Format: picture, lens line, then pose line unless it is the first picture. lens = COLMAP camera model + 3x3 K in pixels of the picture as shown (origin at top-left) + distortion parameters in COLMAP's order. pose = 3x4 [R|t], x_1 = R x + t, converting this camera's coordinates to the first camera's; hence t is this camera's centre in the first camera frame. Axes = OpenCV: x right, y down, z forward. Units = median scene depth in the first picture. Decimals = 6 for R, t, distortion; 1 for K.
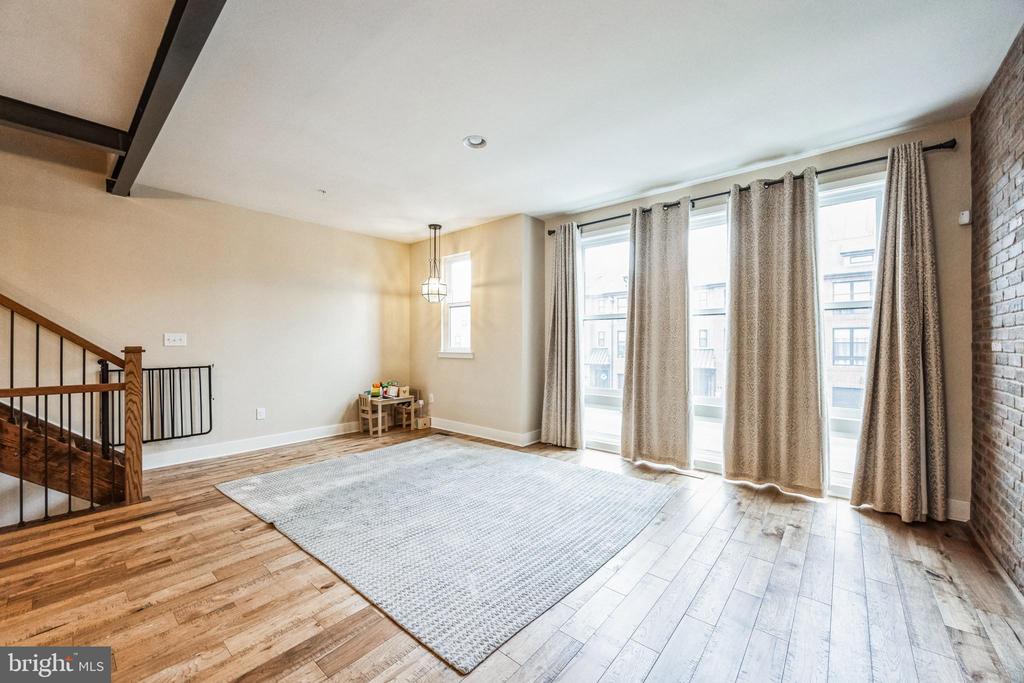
lens RADIAL K [[392.7, 0, 502.5], [0, 392.7, 345.6], [0, 0, 1]] dist [-0.006683, 0.001719]
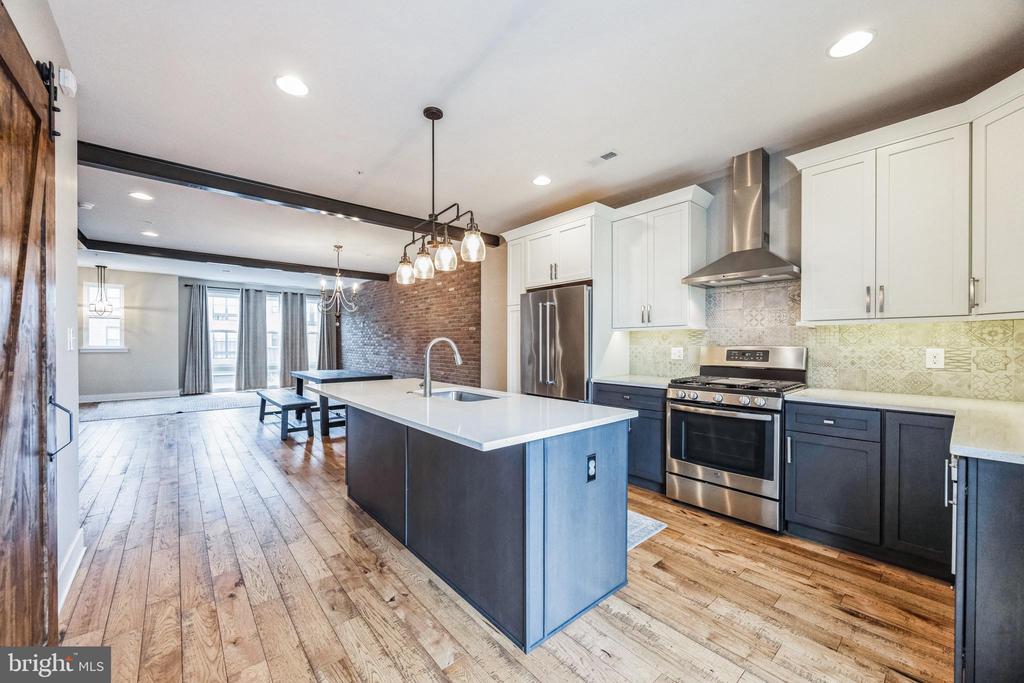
lens RADIAL K [[392.7, 0, 514.4], [0, 392.7, 348.4], [0, 0, 1]] dist [-0.006683, 0.001719]
pose [[0.138115, -0.013251, 0.990328, -2.259784], [0.000824, 0.999912, 0.013265, -0.005461], [-0.990416, -0.001016, 0.138113, -1.240079]]
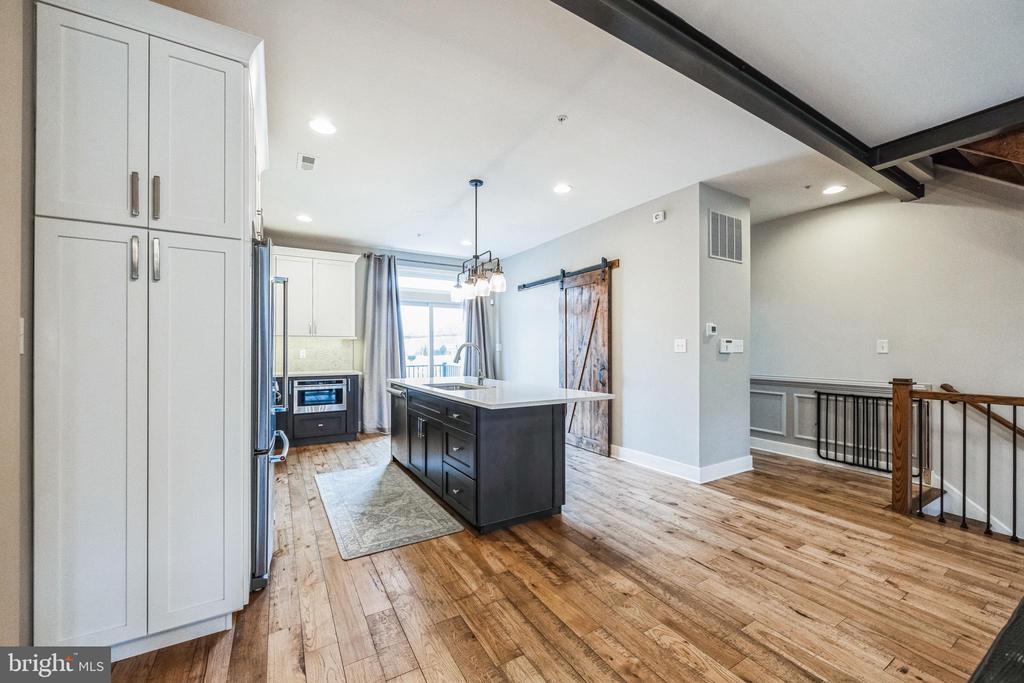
lens RADIAL K [[392.7, 0, 509.2], [0, 392.7, 350.9], [0, 0, 1]] dist [-0.006683, 0.001719]
pose [[-0.314153, -0.000376, -0.949372, -0.502083], [-0.004376, 0.999990, 0.001052, 0.003978], [0.949362, 0.004485, -0.314151, -0.542278]]
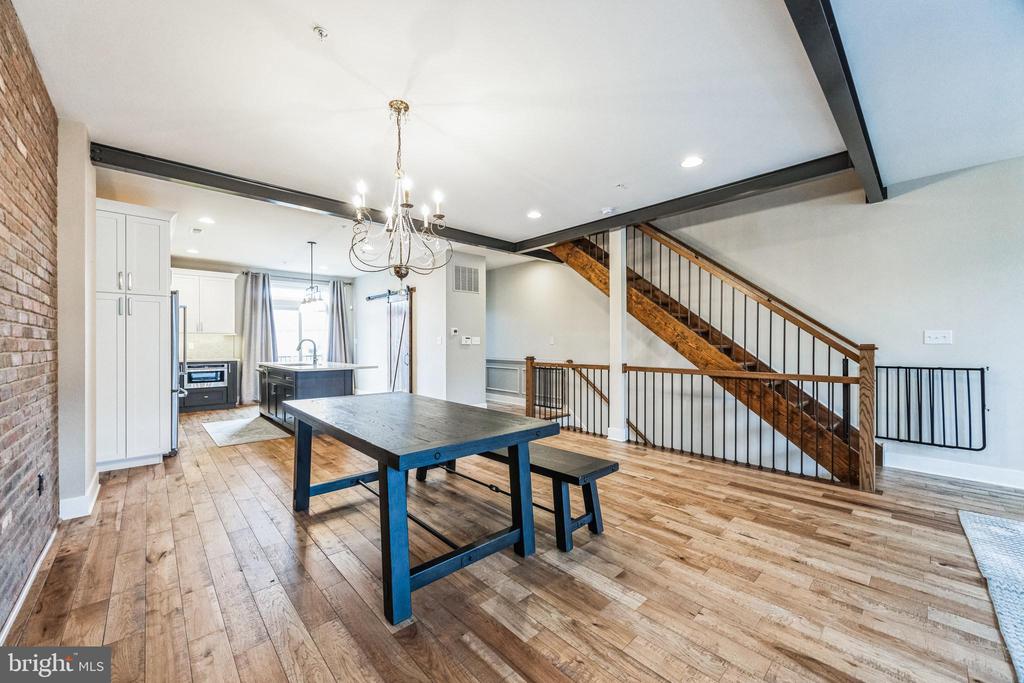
lens RADIAL K [[392.7, 0, 510.5], [0, 392.7, 342.3], [0, 0, 1]] dist [-0.006683, 0.001719]
pose [[-0.105243, -0.002036, -0.994444, 0.200038], [-0.002193, 0.999996, -0.001815, 0.001008], [0.994444, 0.001989, -0.105247, 0.131751]]
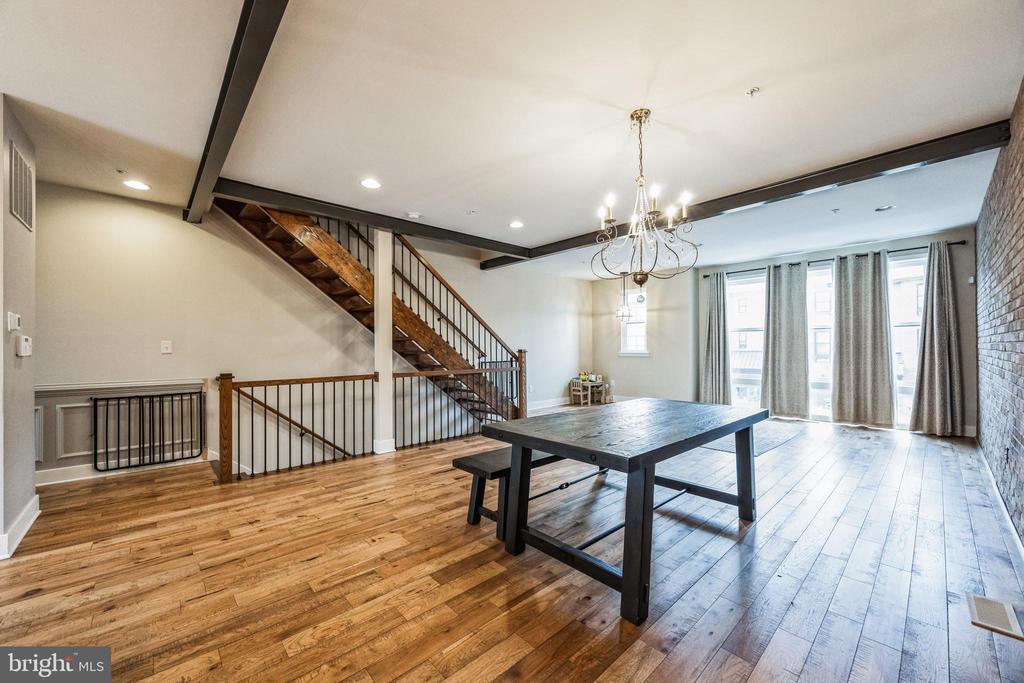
lens RADIAL K [[392.7, 0, 504.9], [0, 392.7, 347.8], [0, 0, 1]] dist [-0.006683, 0.001719]
pose [[0.993057, -0.007146, -0.117415, -0.720719], [0.006729, 0.999970, -0.003943, 0.001480], [0.117440, 0.003126, 0.993075, -0.965847]]
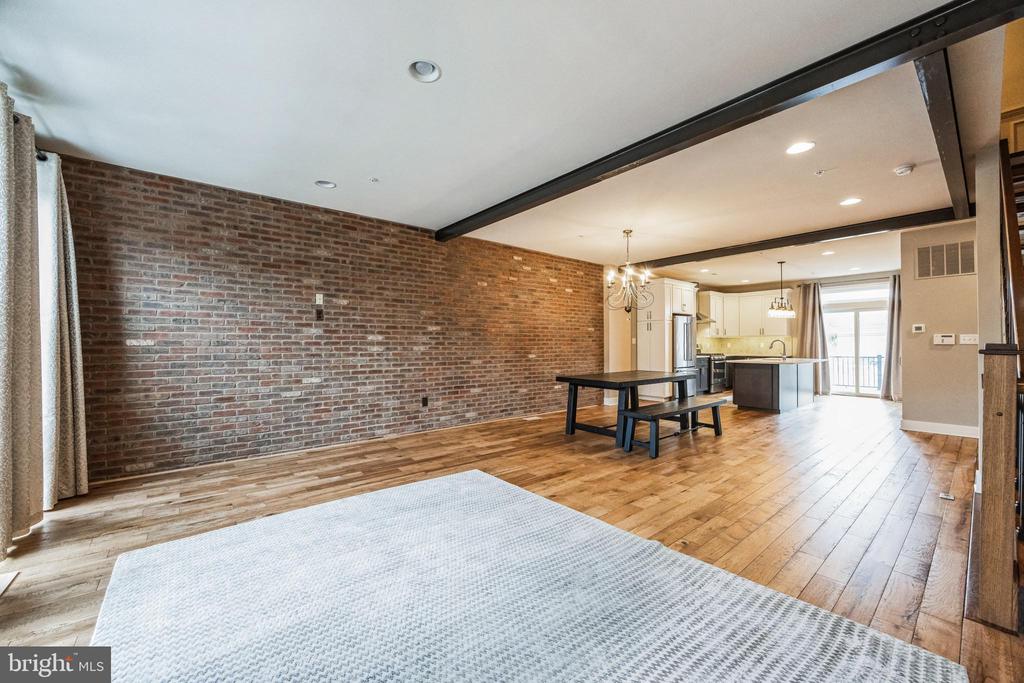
lens RADIAL K [[392.7, 0, 499.6], [0, 392.7, 340.3], [0, 0, 1]] dist [-0.006683, 0.001719]
pose [[-0.983748, 0.000269, 0.179553, -0.309736], [-0.000593, 0.999989, -0.004746, -0.000250], [-0.179552, -0.004776, -0.983737, 1.532529]]
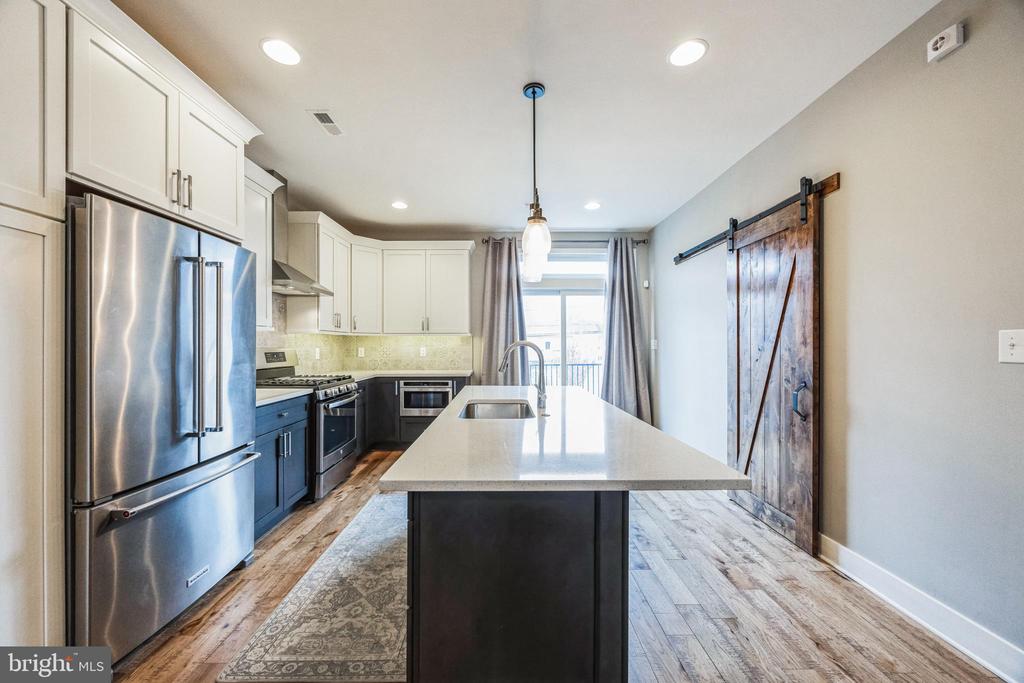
lens RADIAL K [[392.7, 0, 509.8], [0, 392.7, 346.7], [0, 0, 1]] dist [-0.006683, 0.001719]
pose [[-0.746914, 0.000436, -0.664921, -1.010969], [-0.005679, 0.999959, 0.007034, -0.011659], [0.664897, 0.009030, -0.746881, -0.481638]]
